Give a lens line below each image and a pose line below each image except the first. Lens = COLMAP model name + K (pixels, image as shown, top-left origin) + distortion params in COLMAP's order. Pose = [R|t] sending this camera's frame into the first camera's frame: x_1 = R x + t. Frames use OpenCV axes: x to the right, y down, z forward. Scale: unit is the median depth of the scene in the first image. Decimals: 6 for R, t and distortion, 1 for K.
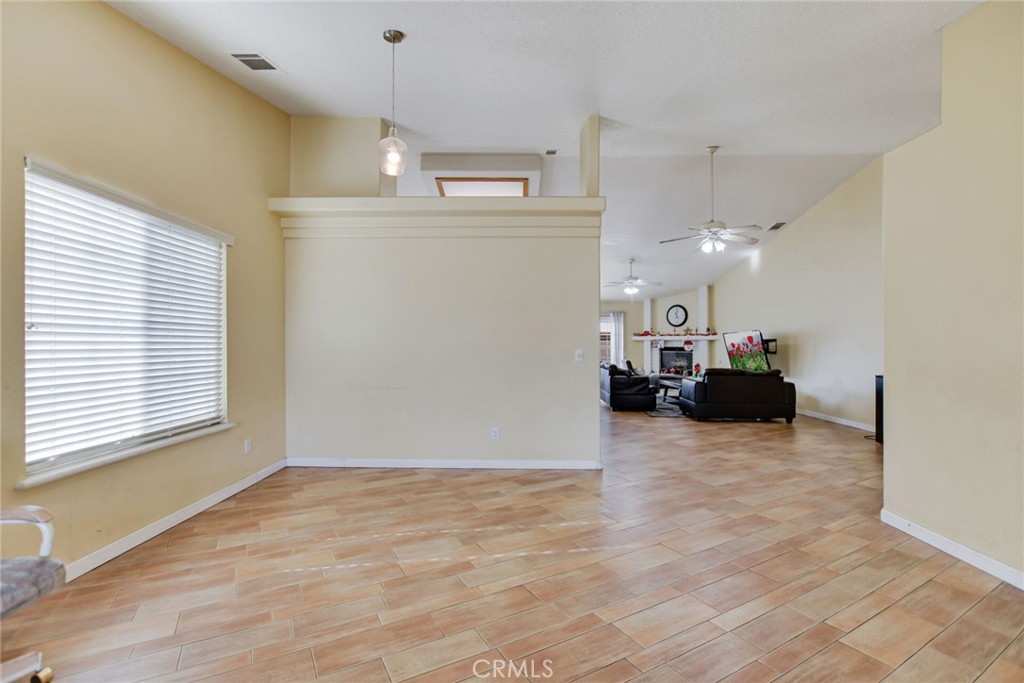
lens RADIAL K [[447.8, 0, 504.4], [0, 447.8, 344.5], [0, 0, 1]] dist [-0.014845, -0.000238]
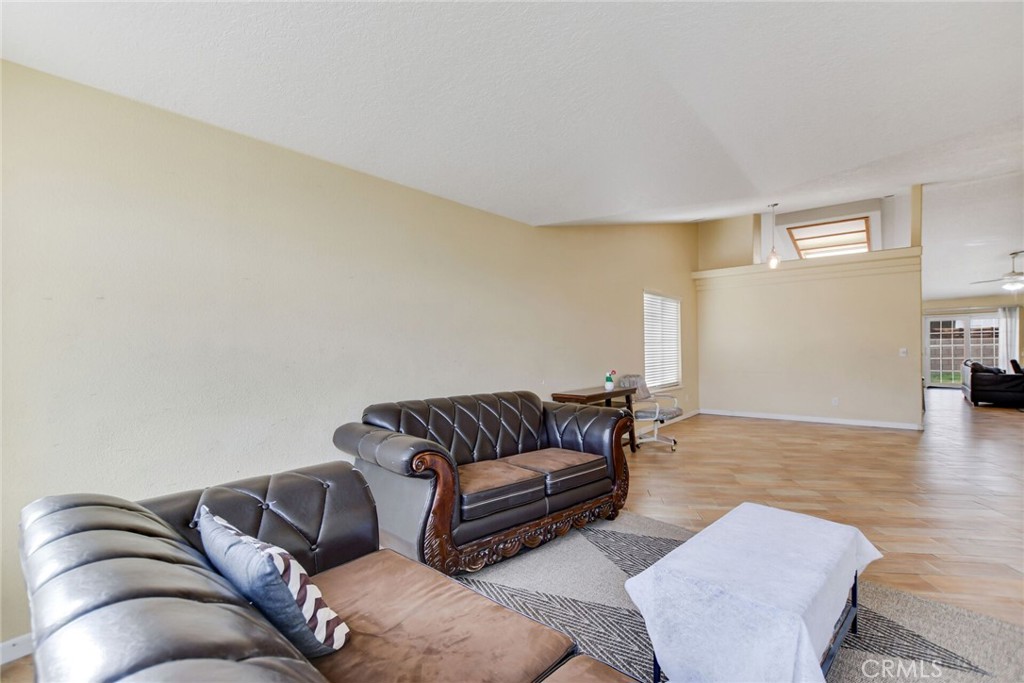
lens RADIAL K [[447.8, 0, 510.8], [0, 447.8, 355.2], [0, 0, 1]] dist [-0.014845, -0.000238]
pose [[0.779237, -0.002998, -0.626722, 0.045465], [0.016058, 0.999756, 0.015183, -0.006715], [0.626524, -0.021896, 0.779095, -0.623618]]
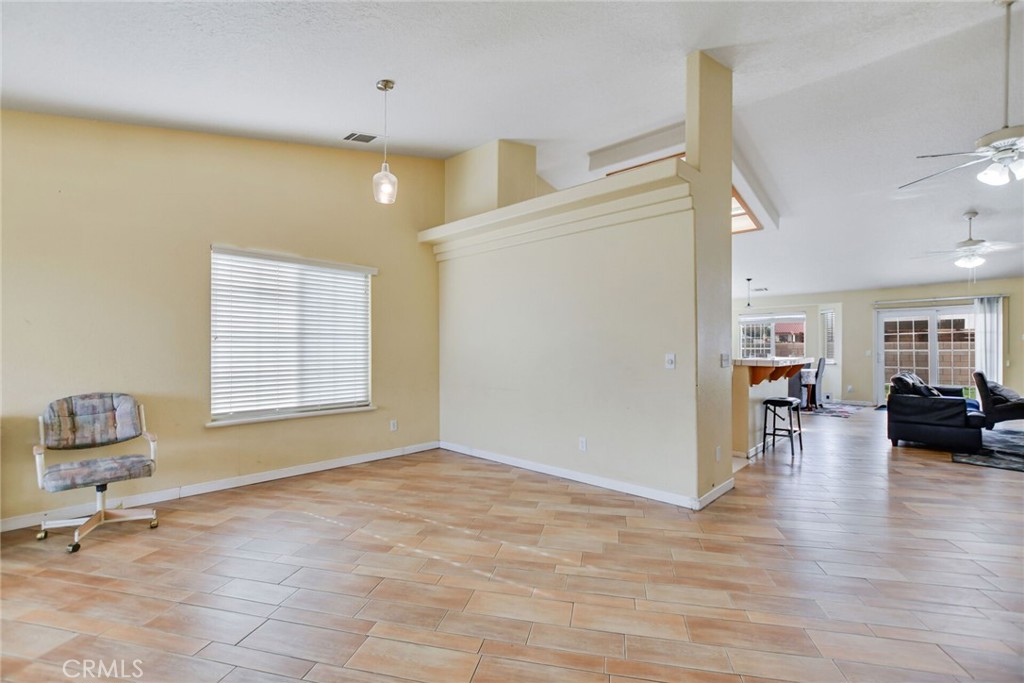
lens RADIAL K [[447.8, 0, 509.4], [0, 447.8, 346.9], [0, 0, 1]] dist [-0.014845, -0.000238]
pose [[0.742419, -0.005794, -0.669910, 0.316863], [0.002115, 0.999978, -0.006305, 0.002901], [0.669932, 0.003263, 0.742415, 0.140900]]
